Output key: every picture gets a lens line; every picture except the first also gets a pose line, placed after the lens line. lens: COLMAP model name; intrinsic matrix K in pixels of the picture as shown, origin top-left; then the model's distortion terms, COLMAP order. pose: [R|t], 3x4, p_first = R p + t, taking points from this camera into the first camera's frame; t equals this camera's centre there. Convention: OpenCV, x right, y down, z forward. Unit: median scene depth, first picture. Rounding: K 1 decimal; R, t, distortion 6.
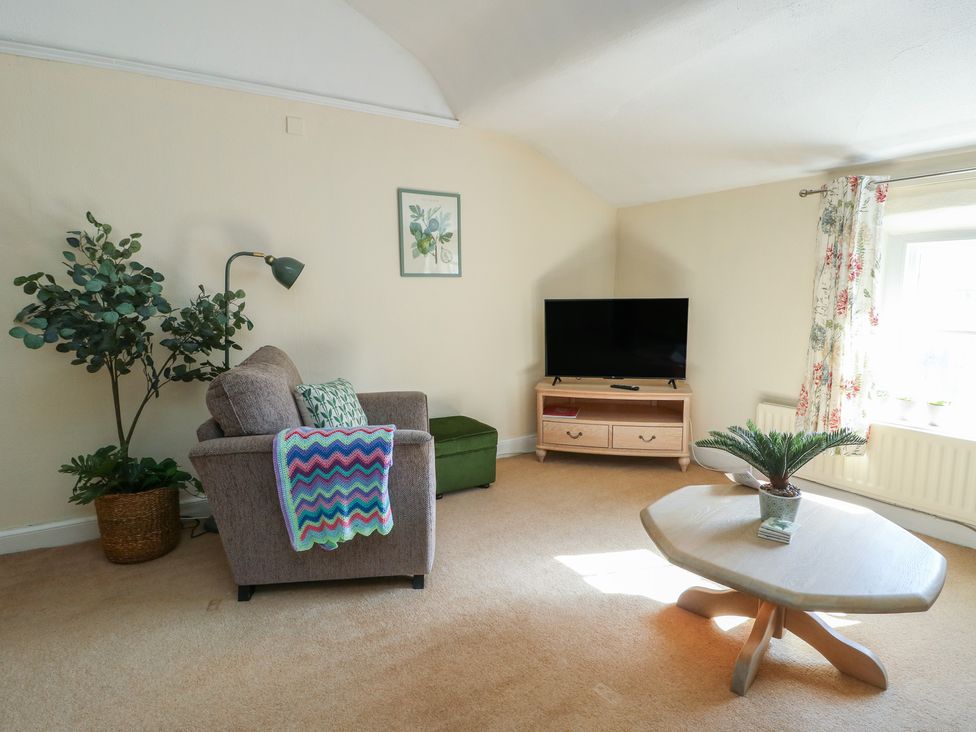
lens RADIAL K [[553.1, 0, 494.3], [0, 553.1, 365.9], [0, 0, 1]] dist [0.003278, -0.013409]
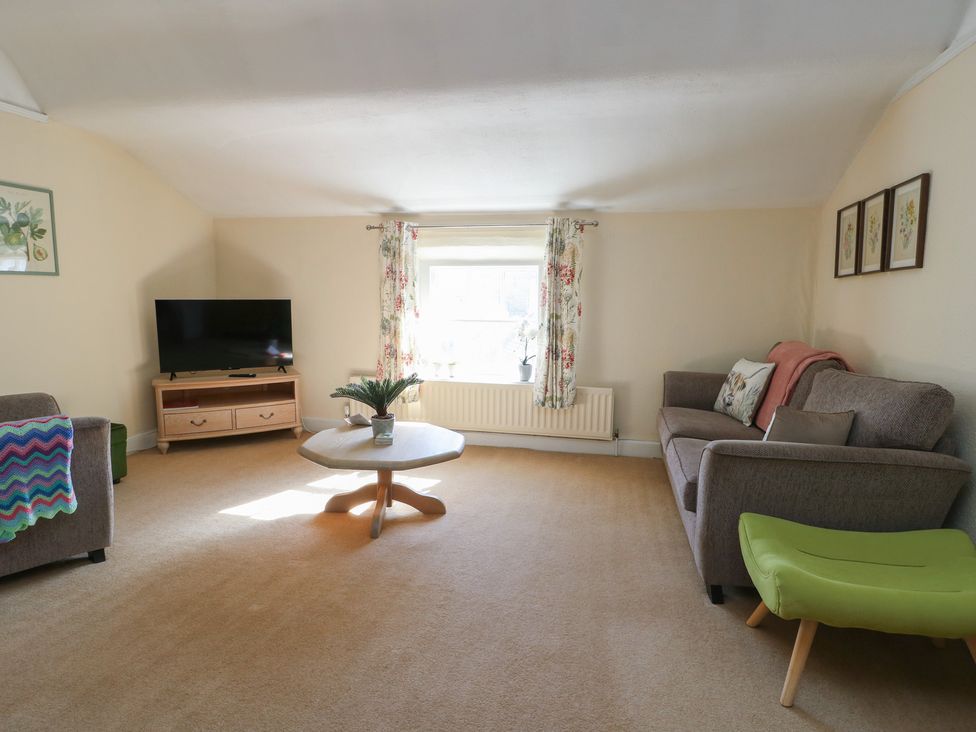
lens RADIAL K [[535.0, 0, 488.0], [0, 535.0, 366.0], [0, 0, 1]] dist [0.000013, -0.000971]
pose [[0.726980, -0.076611, 0.682372, -0.215700], [0.077465, 0.996563, 0.029357, 0.035180], [-0.682275, 0.031518, 0.730416, -0.246333]]
